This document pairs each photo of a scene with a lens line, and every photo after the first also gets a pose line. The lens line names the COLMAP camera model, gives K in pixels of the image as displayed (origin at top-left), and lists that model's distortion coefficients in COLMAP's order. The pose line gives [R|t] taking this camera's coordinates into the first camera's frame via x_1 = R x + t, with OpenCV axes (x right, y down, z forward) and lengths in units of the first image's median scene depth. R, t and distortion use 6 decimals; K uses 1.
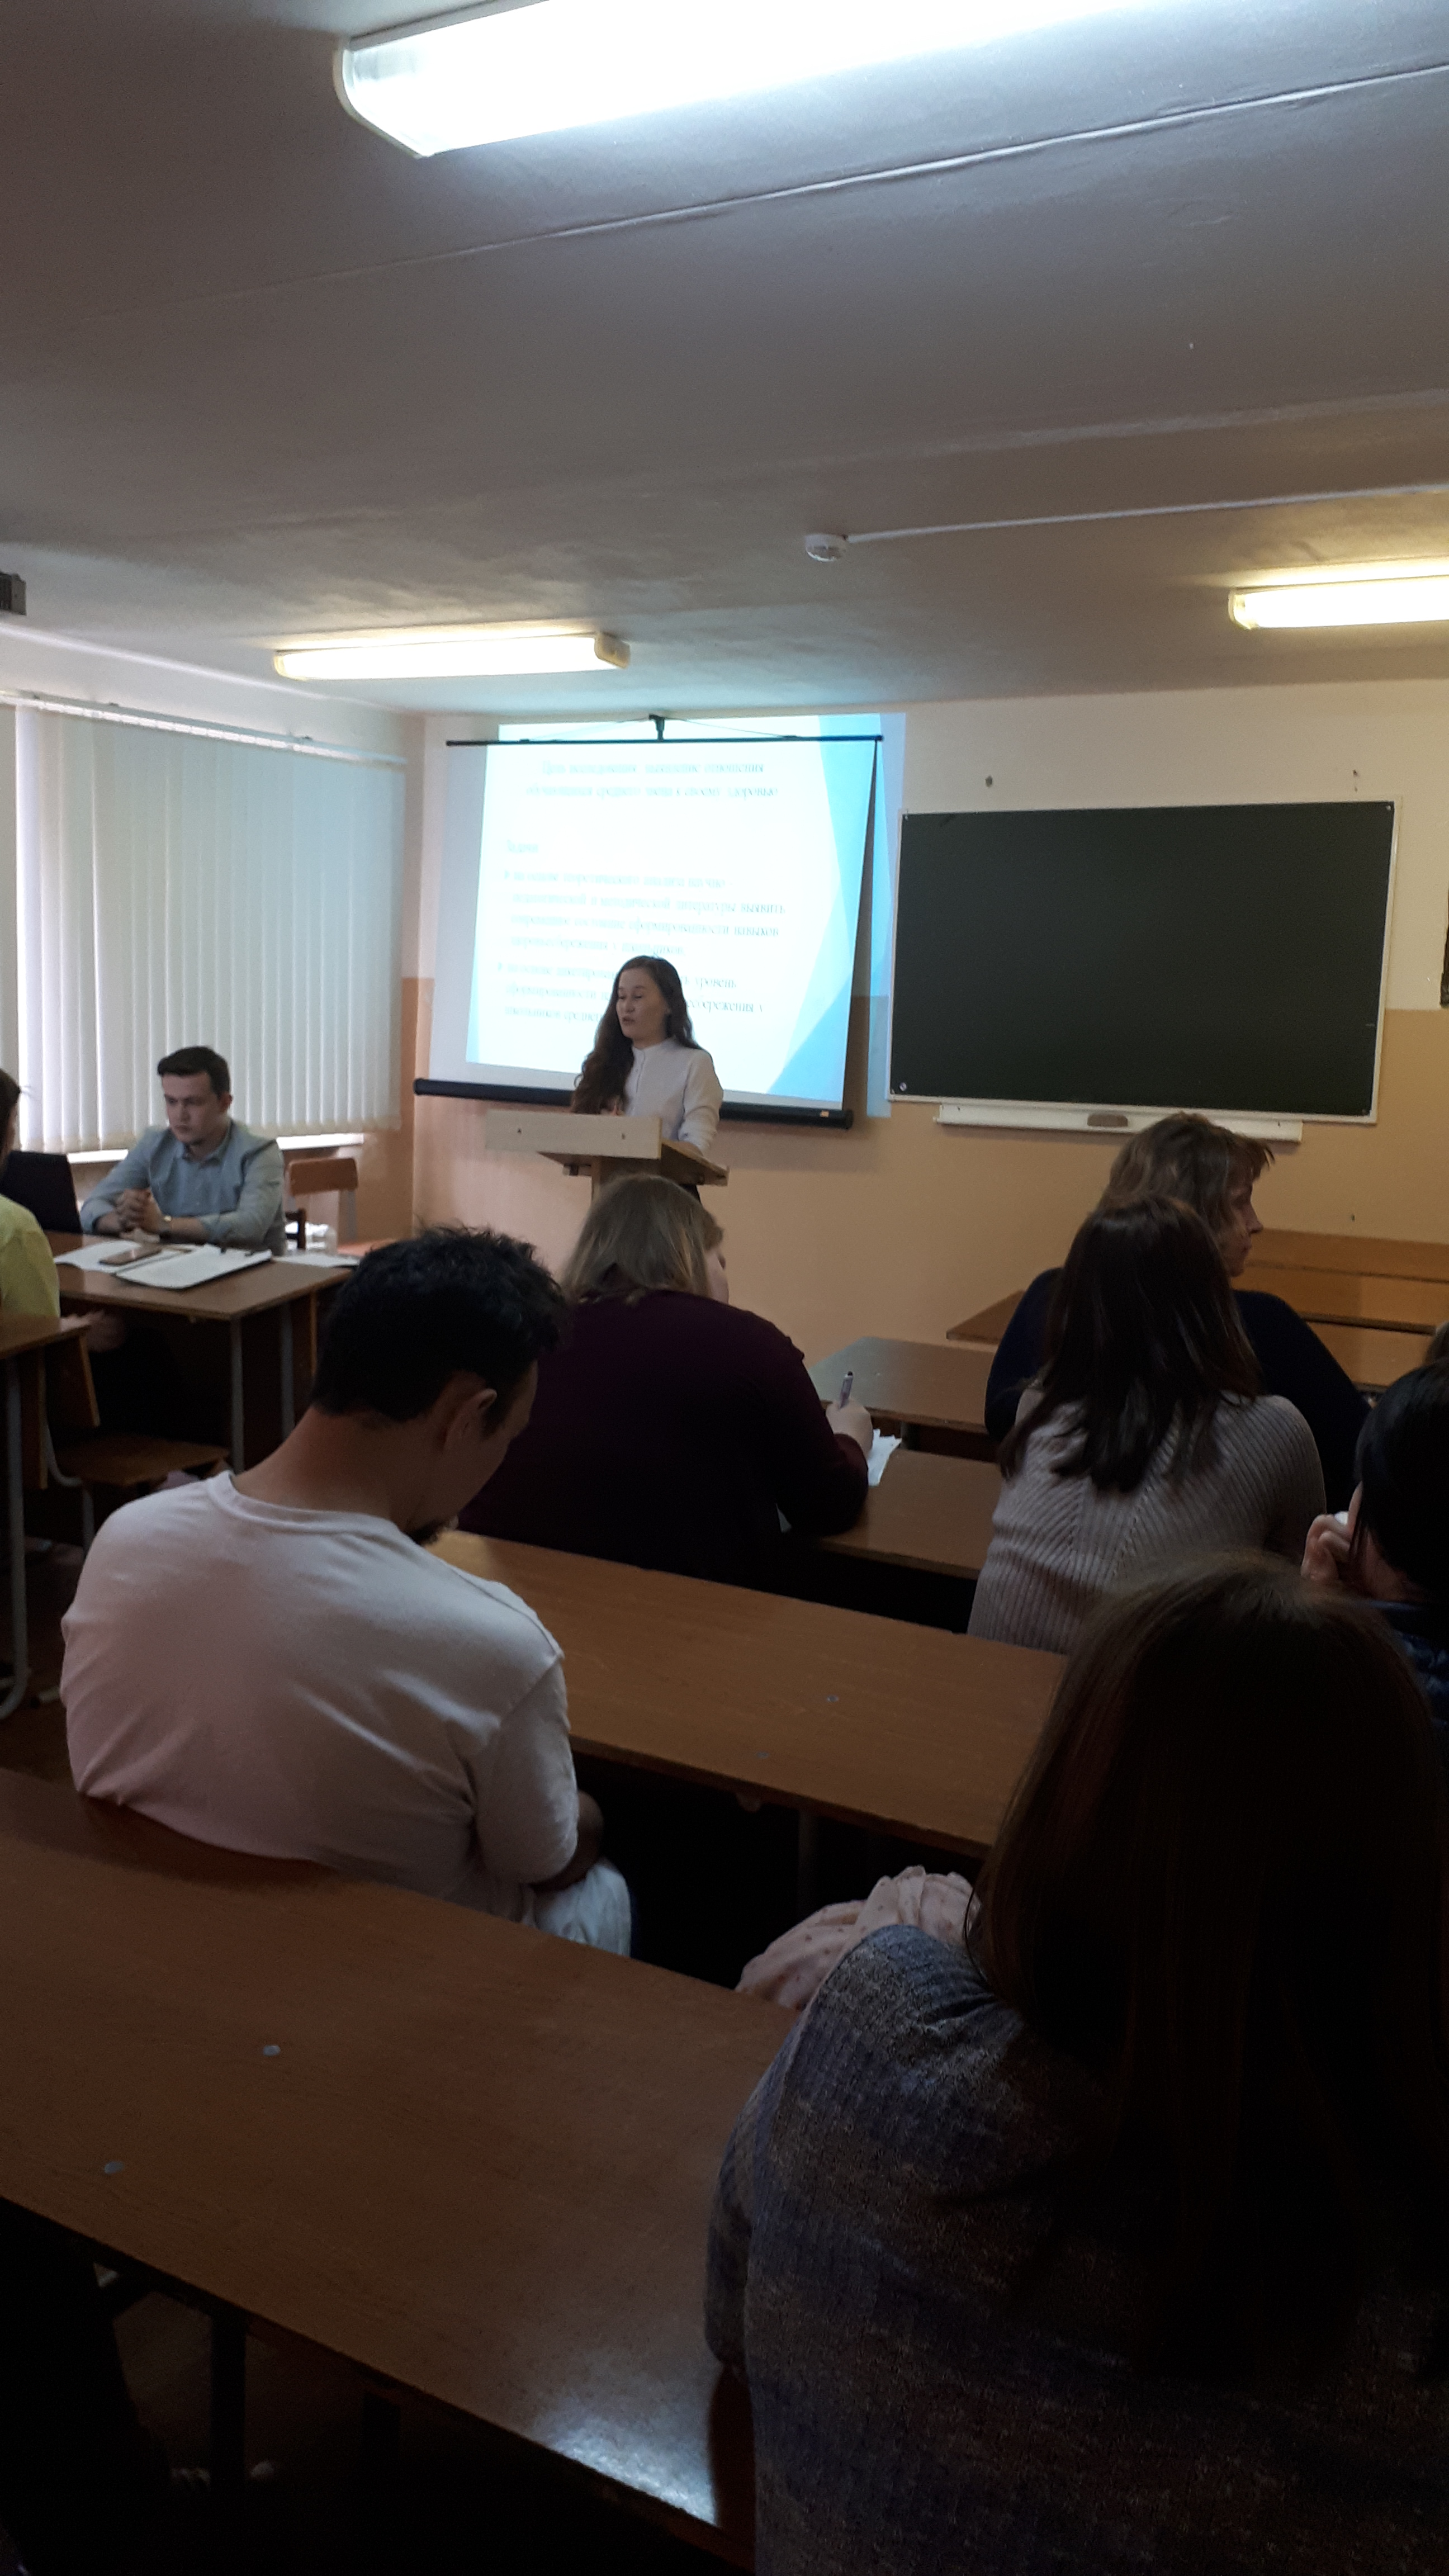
lens RADIAL K [[2071.3, 0, 724.7], [0, 2071.3, 1300.2], [0, 0, 1]] dist [0.160877, -0.337848]
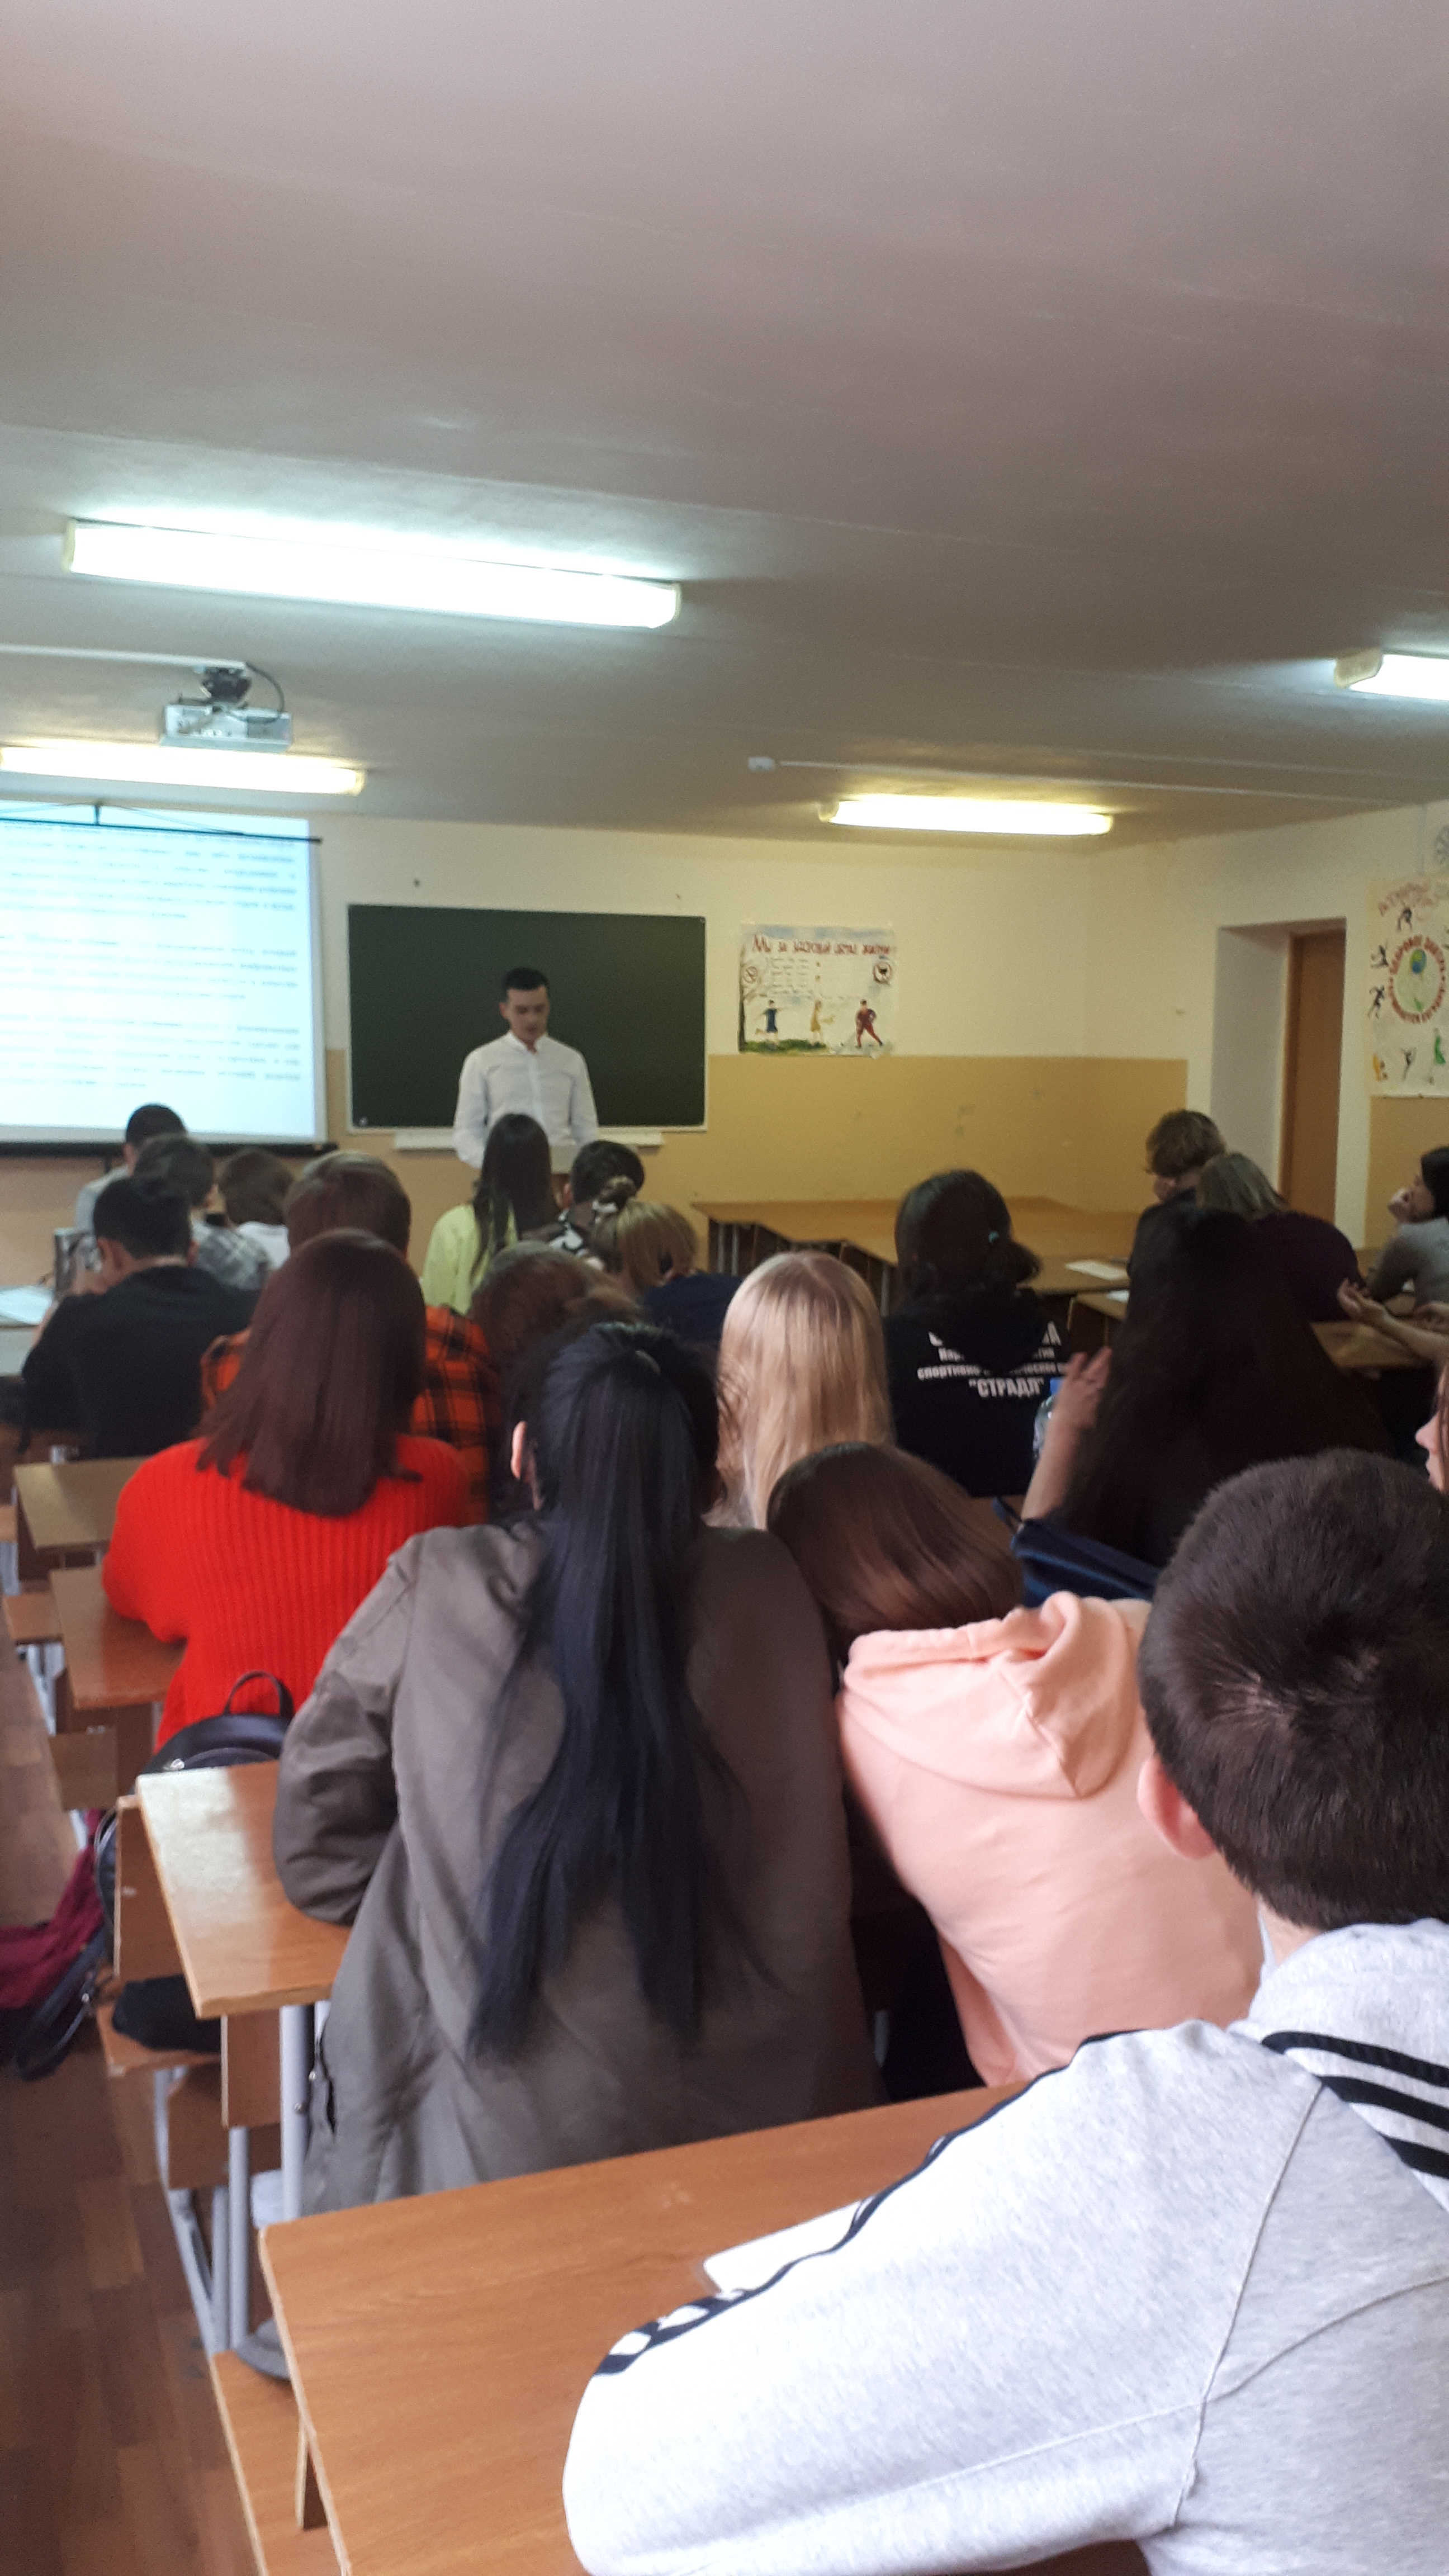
lens RADIAL K [[2098.2, 0, 724.2], [0, 2098.2, 1304.0], [0, 0, 1]] dist [0.225663, -0.611880]
pose [[0.623349, -0.116652, 0.773194, -0.859116], [0.126694, 0.990811, 0.047344, -0.030098], [-0.771612, 0.068447, 0.632400, 0.045549]]
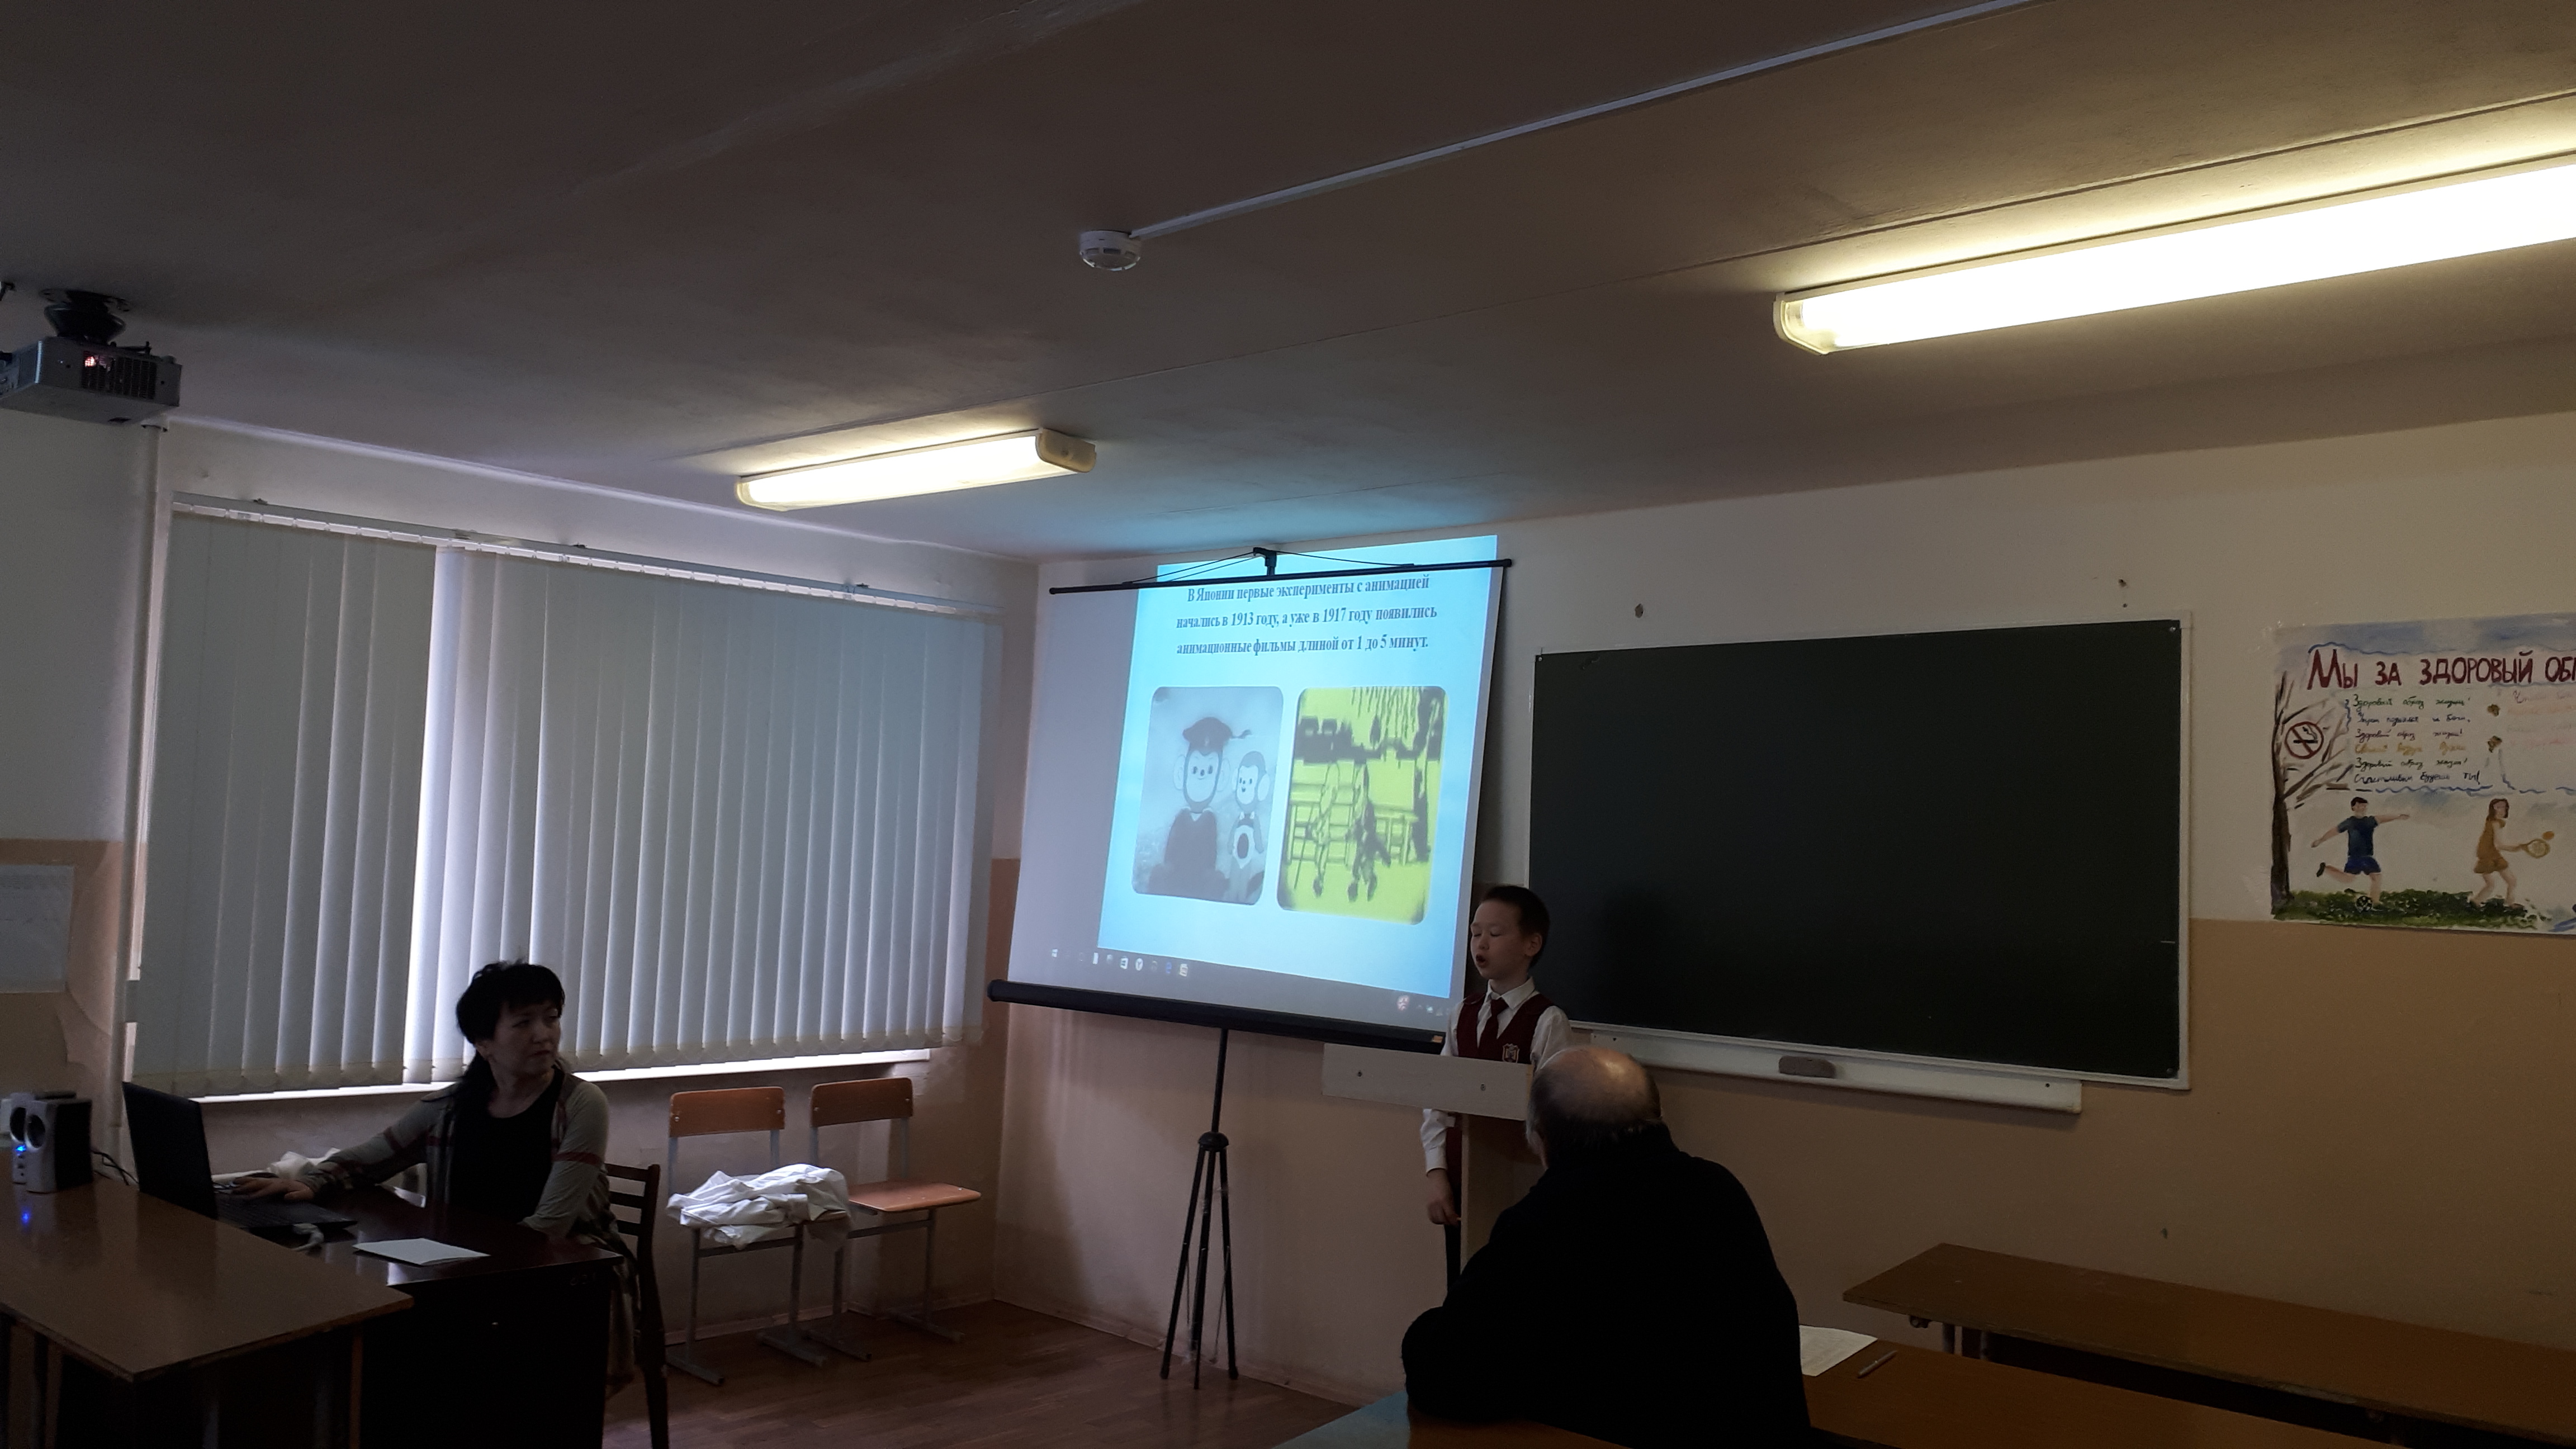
lens RADIAL K [[2050.7, 0, 1293.5], [0, 2050.7, 722.4], [0, 0, 1]] dist [0.158033, -0.255077]
pose [[0.976344, -0.010221, -0.215980, 0.178093], [-0.037314, 0.975932, -0.214861, -0.044571], [0.212978, 0.217837, 0.952464, 0.284694]]
